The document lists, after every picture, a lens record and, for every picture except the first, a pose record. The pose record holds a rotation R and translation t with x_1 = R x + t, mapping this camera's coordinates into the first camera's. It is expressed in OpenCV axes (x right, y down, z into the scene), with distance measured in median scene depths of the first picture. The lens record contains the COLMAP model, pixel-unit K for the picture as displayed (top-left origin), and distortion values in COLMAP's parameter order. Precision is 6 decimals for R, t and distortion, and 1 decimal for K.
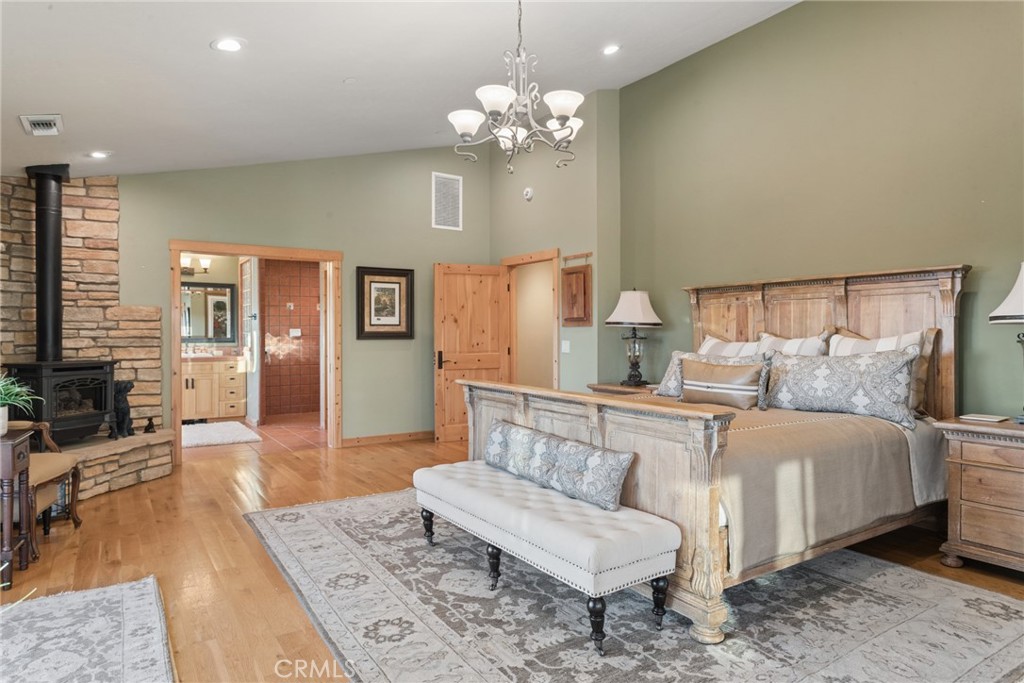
lens RADIAL K [[621.2, 0, 510.8], [0, 621.2, 337.5], [0, 0, 1]] dist [0.000017, 0.000003]
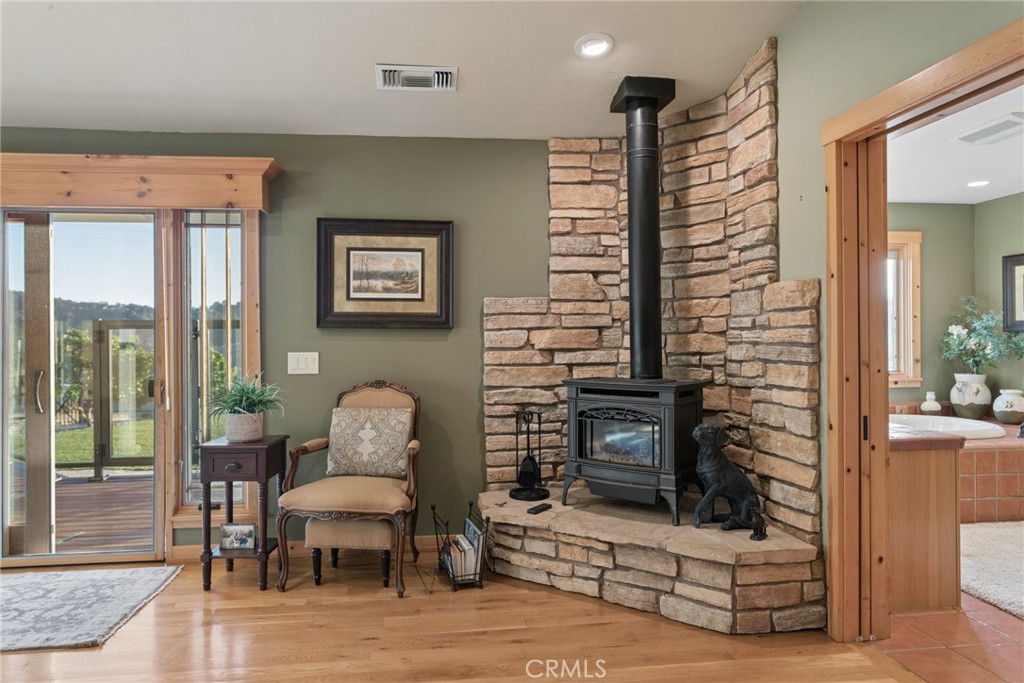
lens RADIAL K [[700.0, 0, 510.3], [0, 700.0, 340.5], [0, 0, 1]] dist [-0.001910, 0.000647]
pose [[-0.434195, 0.001340, -0.900818, 0.001225], [-0.004220, 0.999985, 0.003521, -0.004131], [0.900809, 0.005330, -0.434182, 1.172350]]
